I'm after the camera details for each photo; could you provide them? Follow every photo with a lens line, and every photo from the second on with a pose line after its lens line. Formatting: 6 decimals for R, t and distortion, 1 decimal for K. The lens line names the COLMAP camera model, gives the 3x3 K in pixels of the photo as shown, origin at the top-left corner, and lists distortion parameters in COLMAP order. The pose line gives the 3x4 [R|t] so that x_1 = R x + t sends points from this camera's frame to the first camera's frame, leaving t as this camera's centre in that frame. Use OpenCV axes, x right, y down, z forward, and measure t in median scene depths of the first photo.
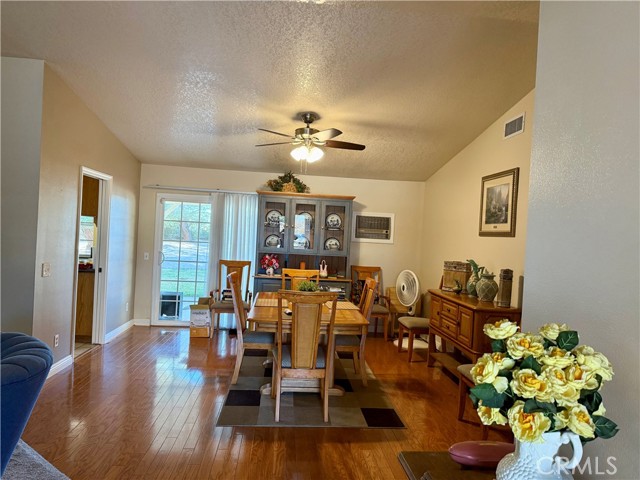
lens RADIAL K [[449.2, 0, 322.4], [0, 449.2, 241.0], [0, 0, 1]] dist [0.074990, -0.087934]
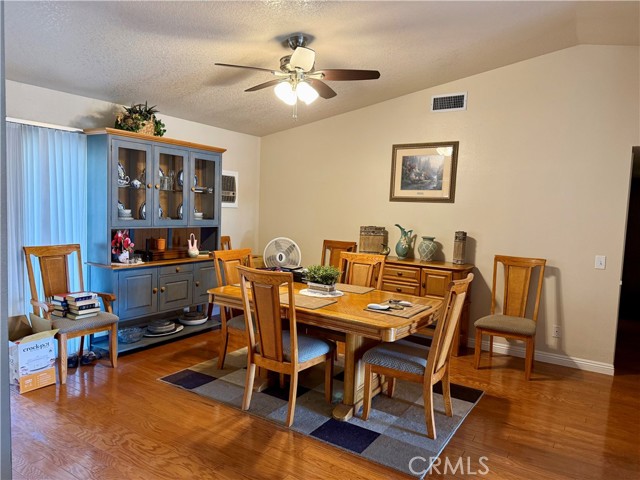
lens RADIAL K [[449.2, 0, 322.4], [0, 449.2, 241.0], [0, 0, 1]] dist [0.074990, -0.087934]
pose [[0.601967, -0.088677, 0.793582, -0.591172], [0.002672, 0.994033, 0.109049, -0.032914], [-0.798517, -0.063523, 0.598612, 0.489921]]
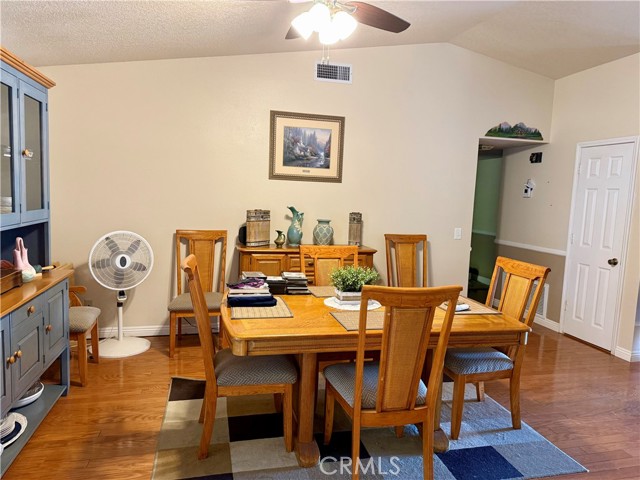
lens RADIAL K [[449.2, 0, 322.4], [0, 449.2, 241.0], [0, 0, 1]] dist [0.074990, -0.087934]
pose [[-0.166182, -0.159633, 0.973088, -0.547039], [-0.033101, 0.987157, 0.156288, -0.032069], [-0.985539, -0.006238, -0.169332, 1.045743]]
